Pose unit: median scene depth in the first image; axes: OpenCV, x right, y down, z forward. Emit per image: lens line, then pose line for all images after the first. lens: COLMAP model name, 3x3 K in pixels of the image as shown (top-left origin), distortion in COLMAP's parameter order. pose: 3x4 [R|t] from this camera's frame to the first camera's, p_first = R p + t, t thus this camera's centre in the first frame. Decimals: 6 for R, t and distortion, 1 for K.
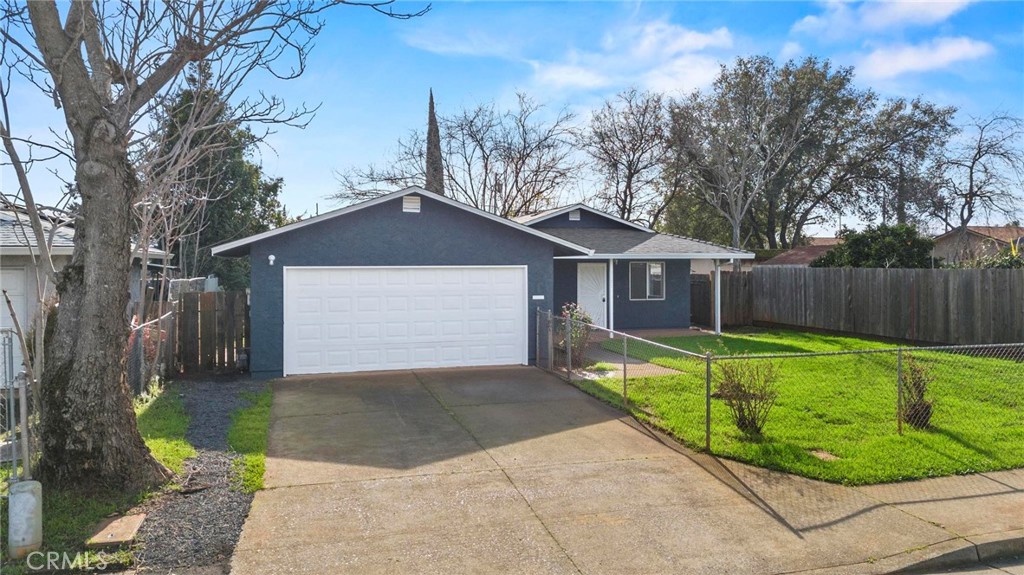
lens RADIAL K [[784.1, 0, 513.7], [0, 784.1, 262.0], [0, 0, 1]] dist [0.059692, -0.000072]
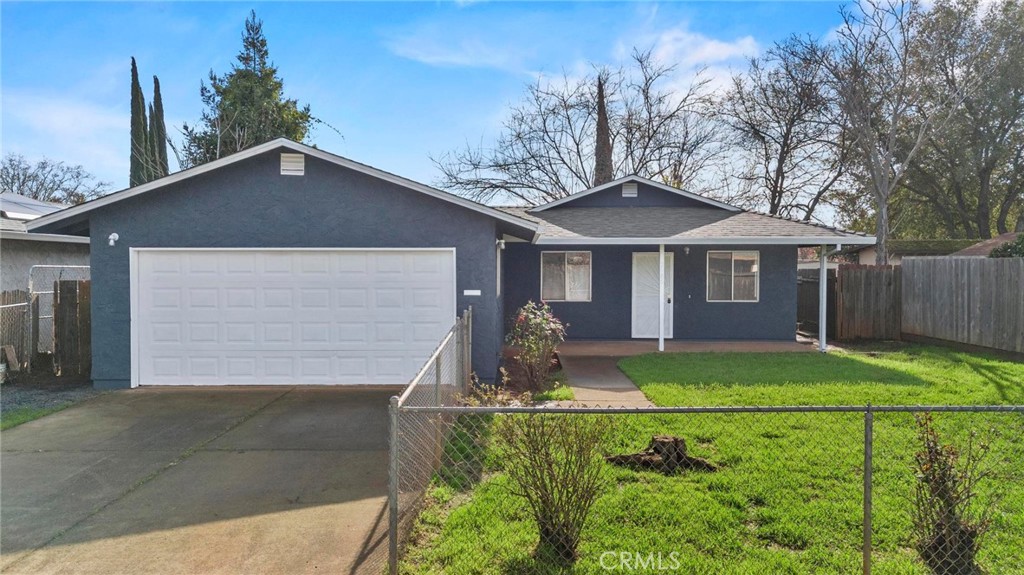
lens RADIAL K [[775.5, 0, 508.1], [0, 775.5, 284.3], [0, 0, 1]] dist [0.033350, -0.002057]
pose [[0.955954, 0.009398, -0.293365, 0.192726], [-0.002051, 0.999677, 0.025339, 0.014016], [0.293508, -0.023621, 0.955665, 0.241349]]
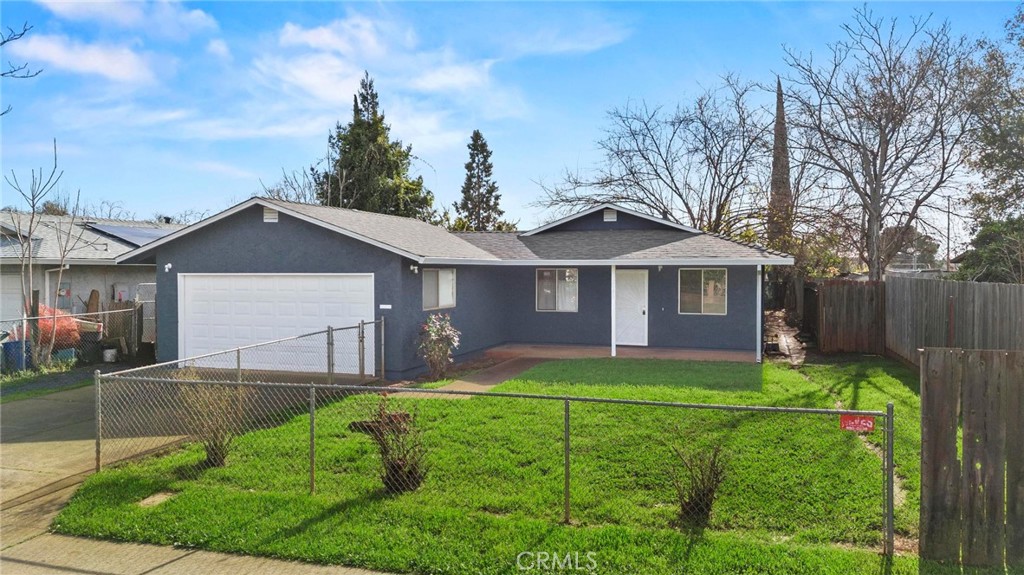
lens RADIAL K [[775.5, 0, 508.1], [0, 775.5, 284.3], [0, 0, 1]] dist [0.033350, -0.002057]
pose [[0.816754, 0.013101, -0.576837, 0.500765], [0.000863, 0.999713, 0.023927, -0.003404], [0.576985, -0.020040, 0.816509, 0.225225]]
